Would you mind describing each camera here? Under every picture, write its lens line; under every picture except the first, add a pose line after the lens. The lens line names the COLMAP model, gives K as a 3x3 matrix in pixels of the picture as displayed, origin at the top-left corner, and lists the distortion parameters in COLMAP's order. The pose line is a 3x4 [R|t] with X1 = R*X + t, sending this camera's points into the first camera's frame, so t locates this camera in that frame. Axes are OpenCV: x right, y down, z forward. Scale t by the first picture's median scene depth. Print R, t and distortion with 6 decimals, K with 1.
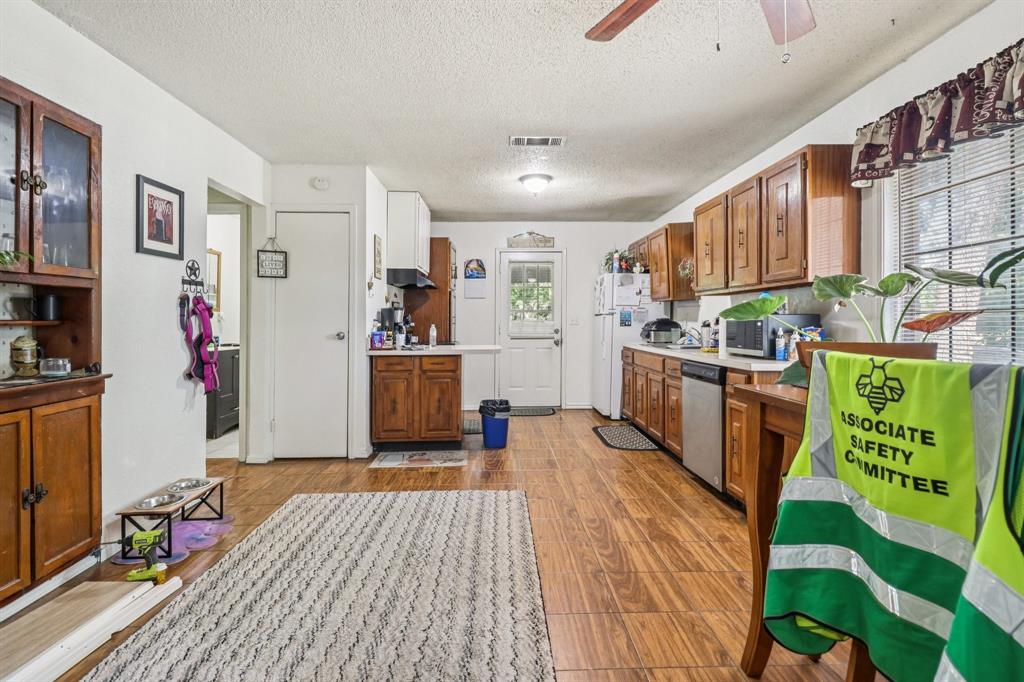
lens RADIAL K [[486.5, 0, 520.5], [0, 486.5, 318.3], [0, 0, 1]] dist [0.014563, -0.000490]
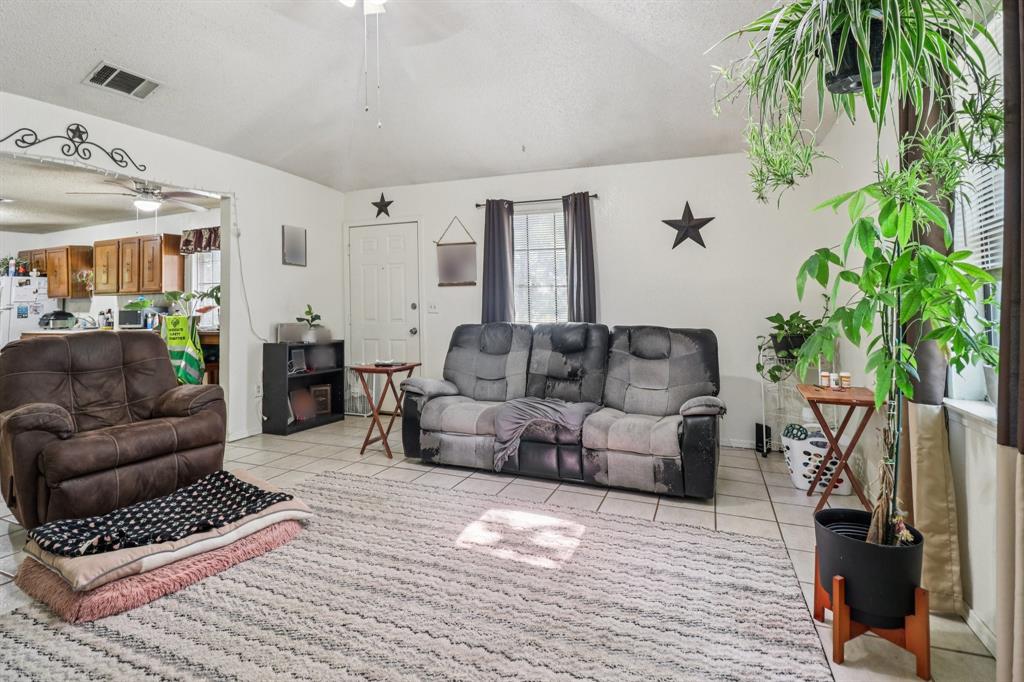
lens RADIAL K [[493.5, 0, 519.9], [0, 493.5, 304.0], [0, 0, 1]] dist [-0.051598, 0.003629]
pose [[0.410351, -0.000269, 0.911928, -0.700197], [0.008954, 0.999953, -0.003734, 0.000904], [-0.911884, 0.009698, 0.410334, -1.307569]]
